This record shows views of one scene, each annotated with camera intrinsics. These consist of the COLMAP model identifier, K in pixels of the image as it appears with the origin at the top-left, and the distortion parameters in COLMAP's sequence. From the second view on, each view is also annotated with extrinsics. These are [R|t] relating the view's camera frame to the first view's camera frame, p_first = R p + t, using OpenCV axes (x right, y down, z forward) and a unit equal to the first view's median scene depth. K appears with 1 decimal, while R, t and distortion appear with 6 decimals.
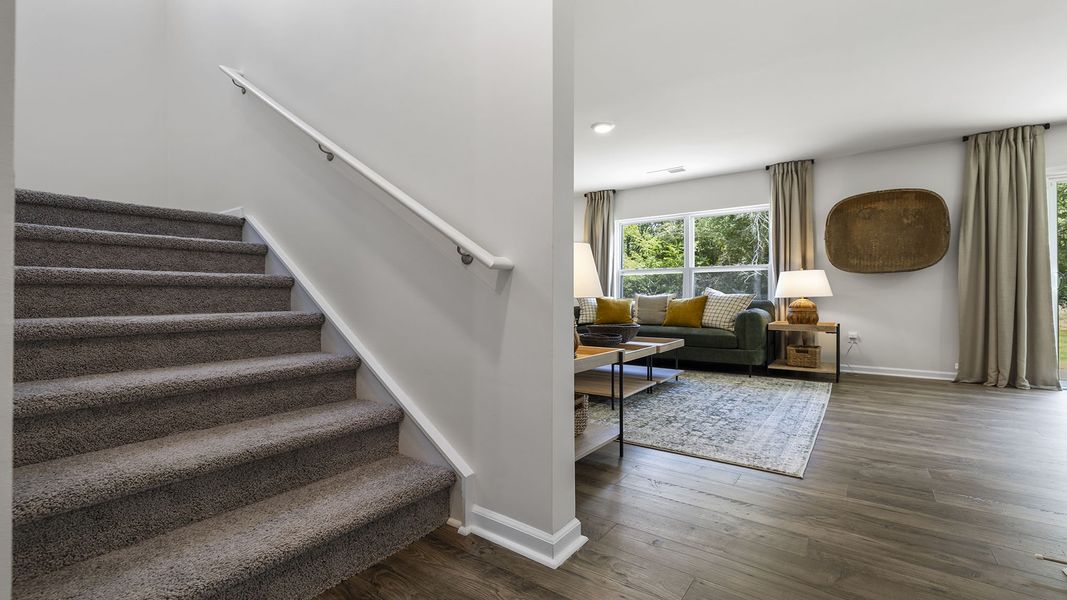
lens RADIAL K [[457.3, 0, 529.0], [0, 457.3, 294.2], [0, 0, 1]] dist [0.001216, -0.000286]
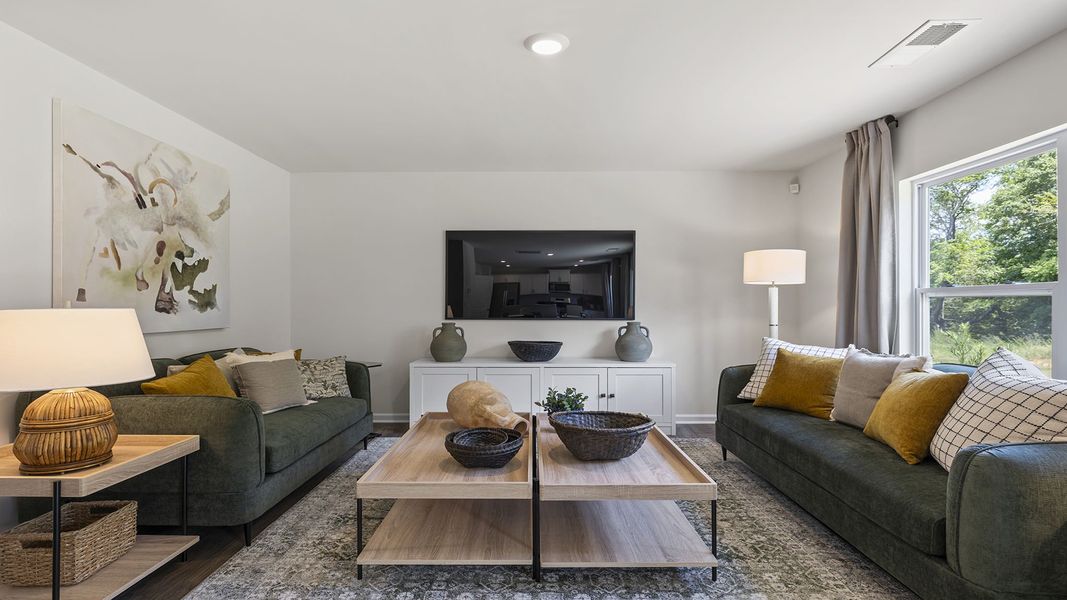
lens RADIAL K [[532.2, 0, 532.1], [0, 532.2, 303.7], [0, 0, 1]] dist [-0.001752, -0.000532]
pose [[0.579680, -0.001389, -0.814843, 0.548654], [0.002223, 0.999998, -0.000123, -0.052653], [0.814841, -0.001740, 0.579682, 0.524365]]
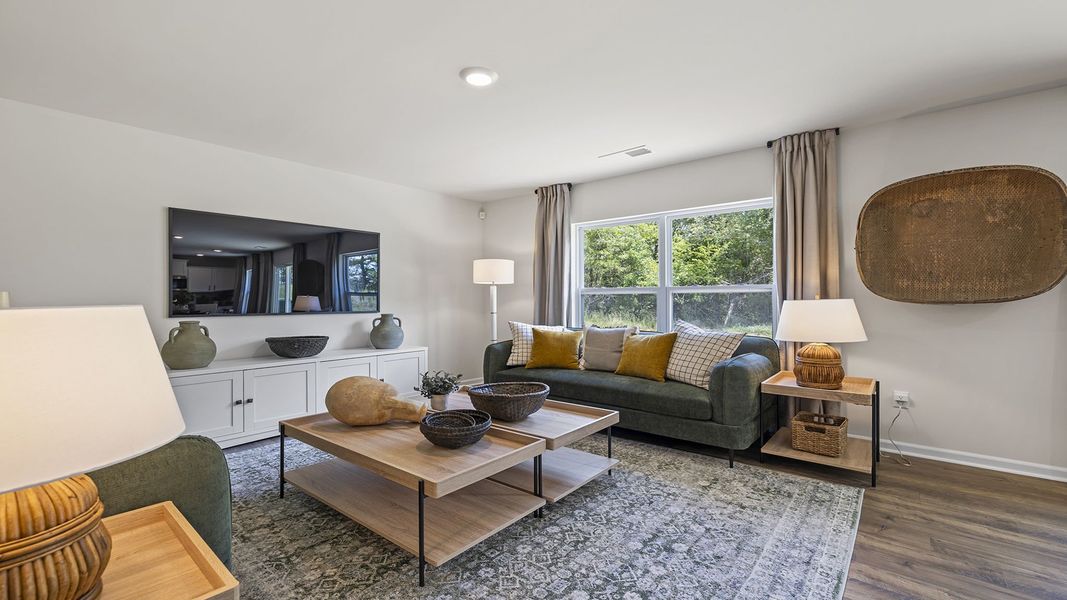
lens RADIAL K [[455.8, 0, 528.3], [0, 455.8, 299.4], [0, 0, 1]] dist [0.000470, -0.000068]
pose [[0.997396, -0.002706, -0.072069, 0.227887], [0.003086, 0.999982, 0.005163, -0.053043], [0.072054, -0.005372, 0.997386, 0.318065]]
